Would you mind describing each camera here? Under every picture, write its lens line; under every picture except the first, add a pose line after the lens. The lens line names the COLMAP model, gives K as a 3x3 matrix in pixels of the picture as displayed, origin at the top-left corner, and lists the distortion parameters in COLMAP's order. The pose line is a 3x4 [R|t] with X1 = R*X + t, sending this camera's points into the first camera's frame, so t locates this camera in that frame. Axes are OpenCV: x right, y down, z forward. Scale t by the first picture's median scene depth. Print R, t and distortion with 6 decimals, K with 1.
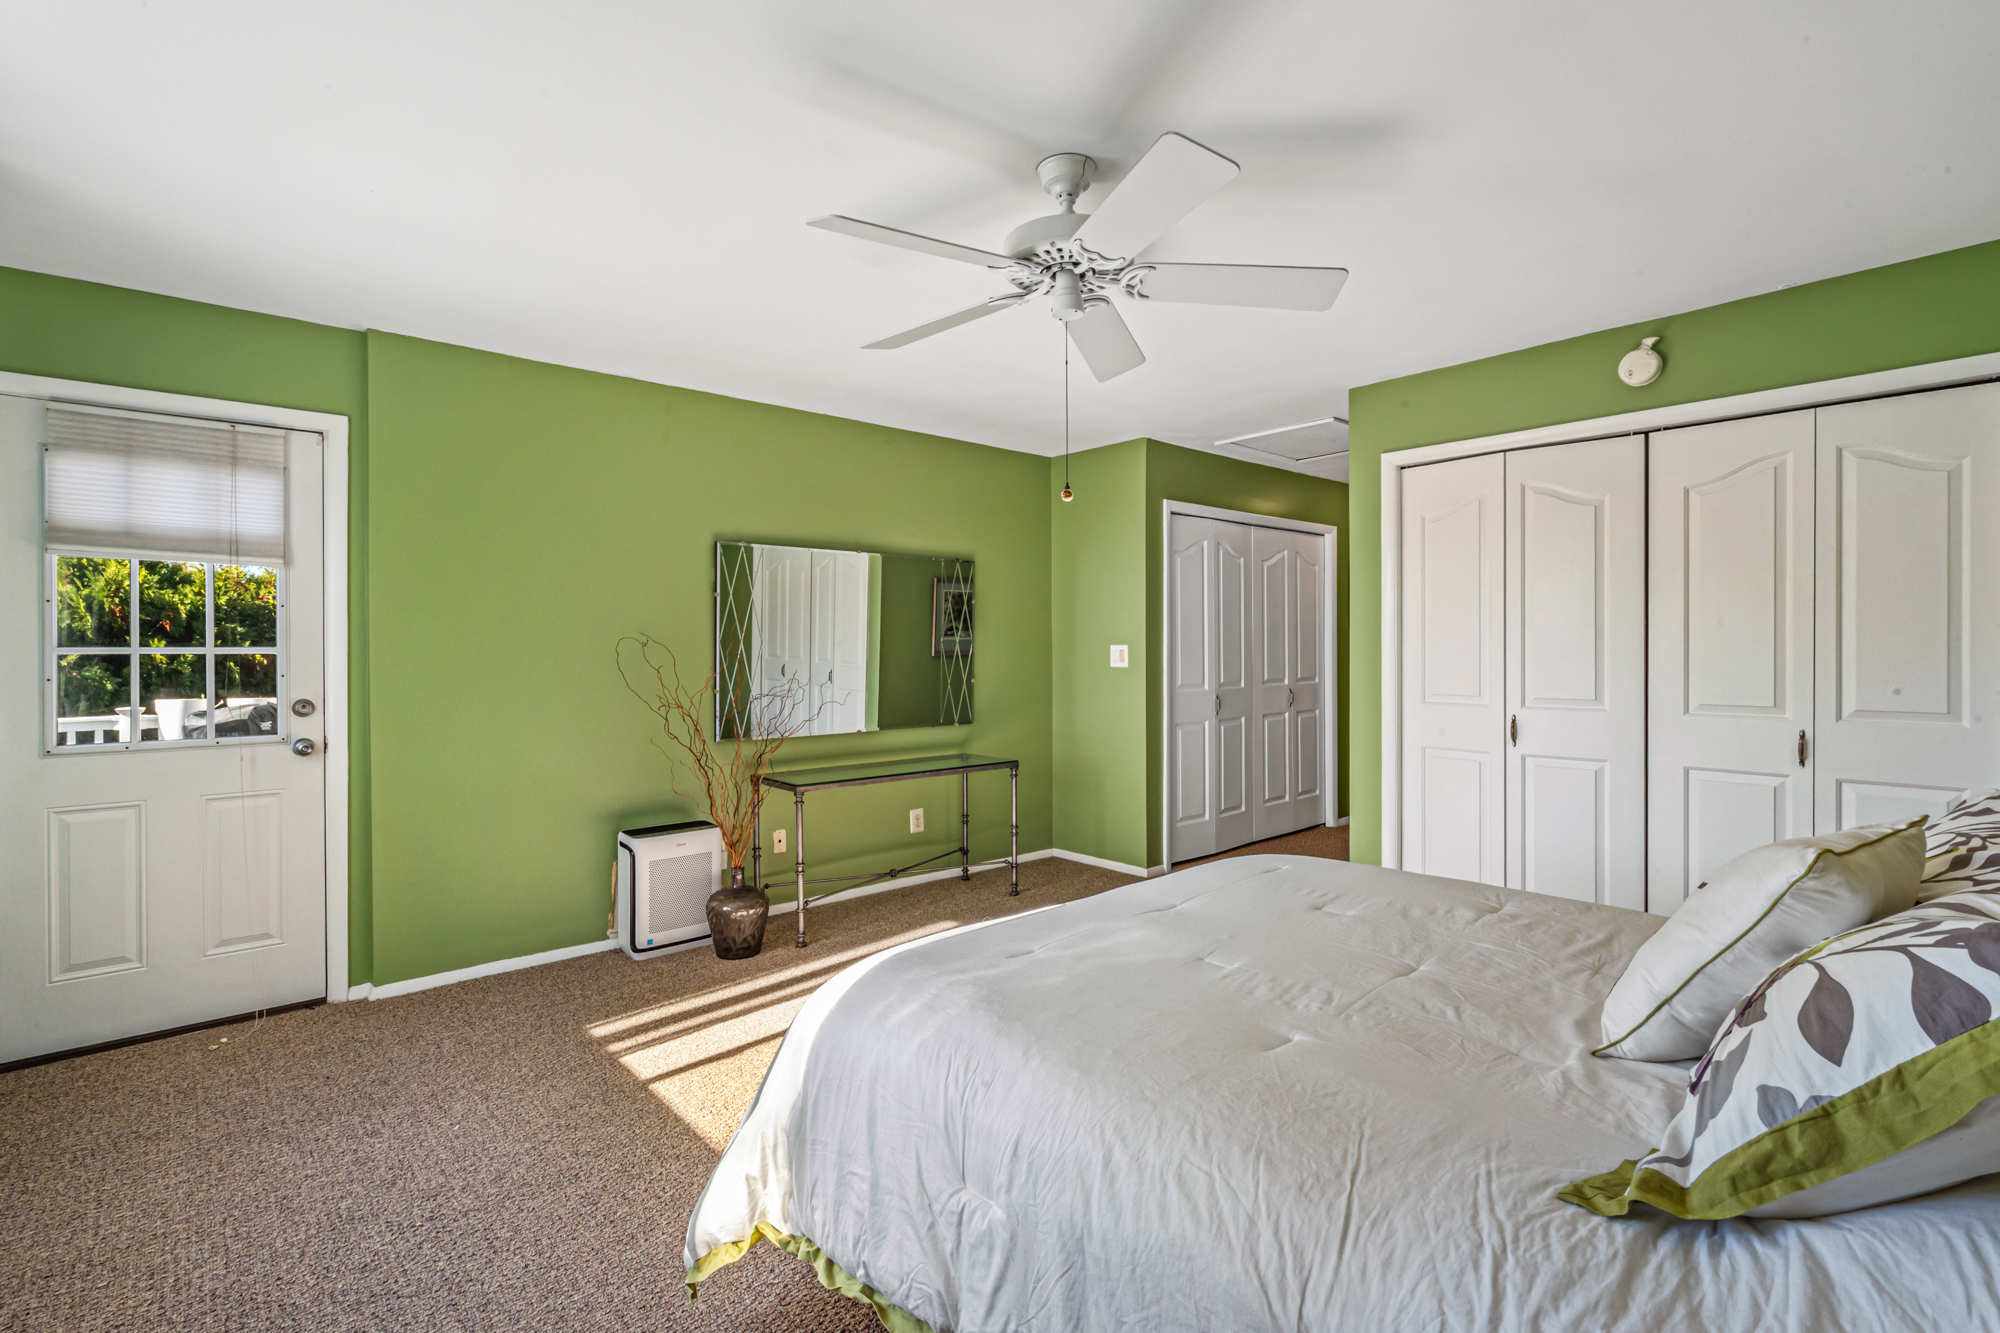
lens RADIAL K [[905.7, 0, 1000.0], [0, 905.7, 653.4], [0, 0, 1]] dist [-0.009867, 0.000024]
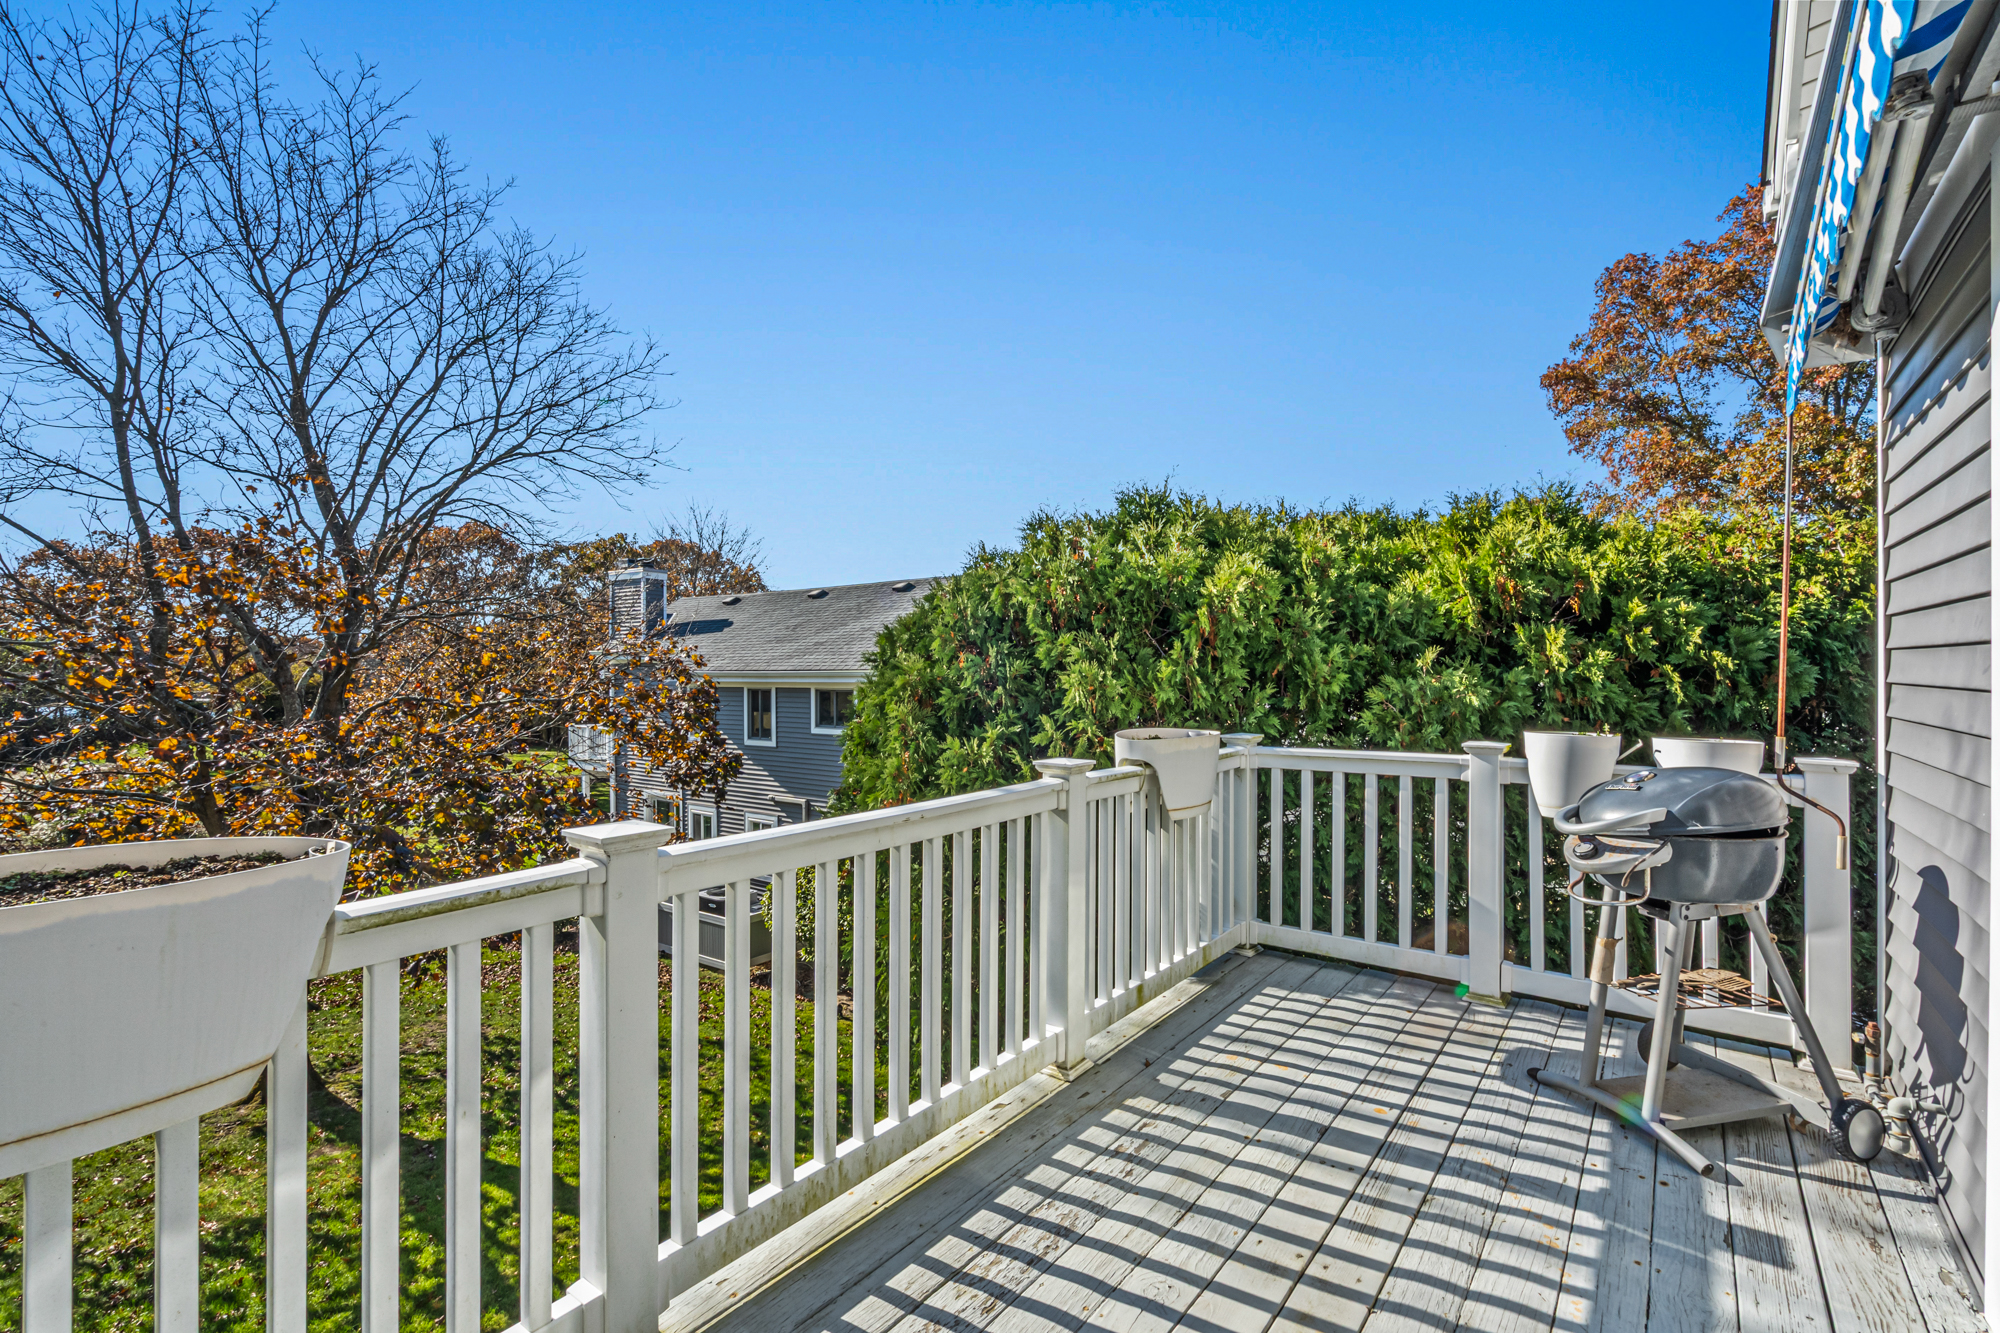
lens RADIAL K [[905.7, 0, 993.9], [0, 905.7, 663.2], [0, 0, 1]] dist [-0.009867, 0.000024]
pose [[0.189819, 0.001097, -0.981818, -0.406025], [-0.004672, 0.999989, 0.000214, 0.010593], [0.981808, 0.004546, 0.189822, 0.505126]]
